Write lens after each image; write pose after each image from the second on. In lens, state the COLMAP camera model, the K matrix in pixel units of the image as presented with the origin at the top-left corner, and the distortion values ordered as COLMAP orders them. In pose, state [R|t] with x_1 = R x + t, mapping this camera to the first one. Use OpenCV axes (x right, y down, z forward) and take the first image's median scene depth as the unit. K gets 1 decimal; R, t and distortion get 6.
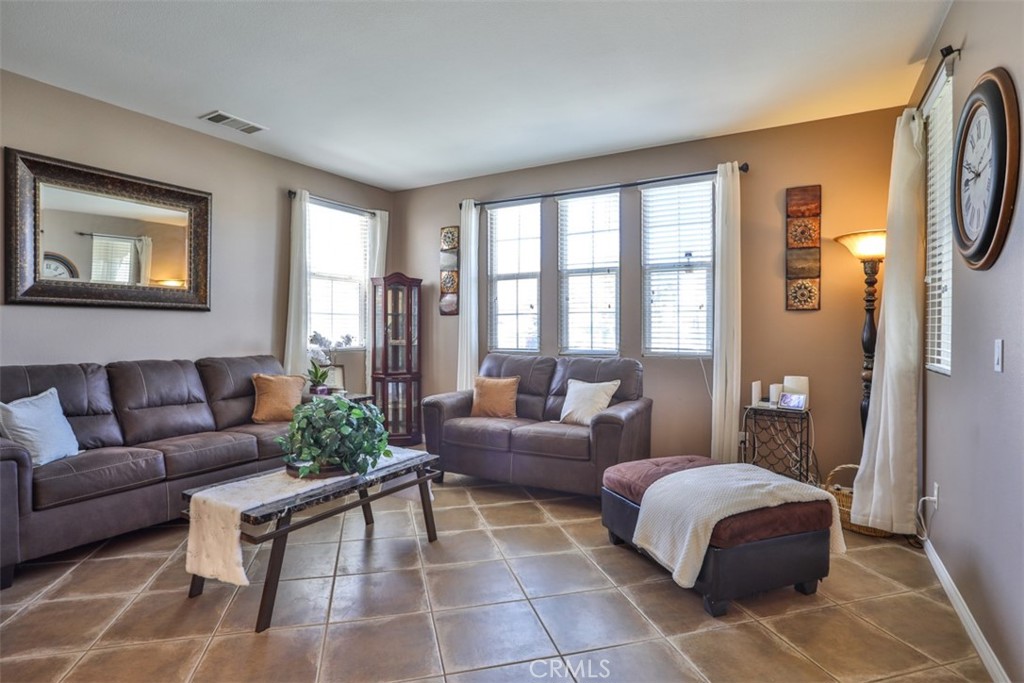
lens RADIAL K [[526.3, 0, 516.3], [0, 526.3, 339.2], [0, 0, 1]] dist [-0.059555, 0.021871]
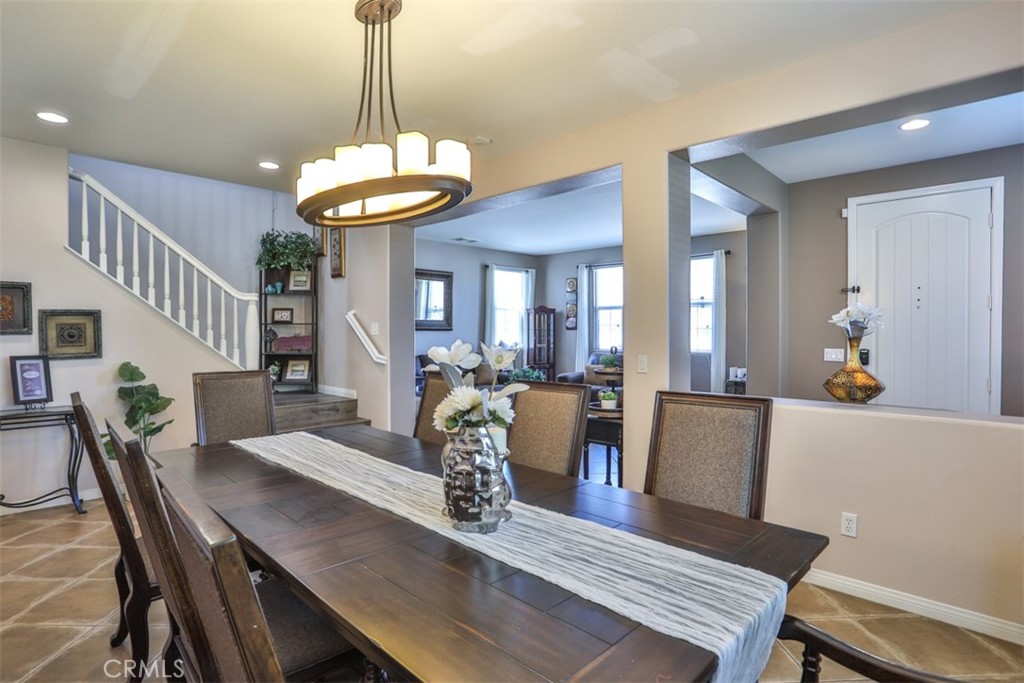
lens RADIAL K [[526.3, 0, 508.1], [0, 526.3, 342.1], [0, 0, 1]] dist [-0.059555, 0.021871]
pose [[0.968947, -0.001247, -0.247265, 0.100182], [0.002682, 0.999981, 0.005468, -0.015787], [0.247254, -0.005961, 0.968932, -0.743015]]
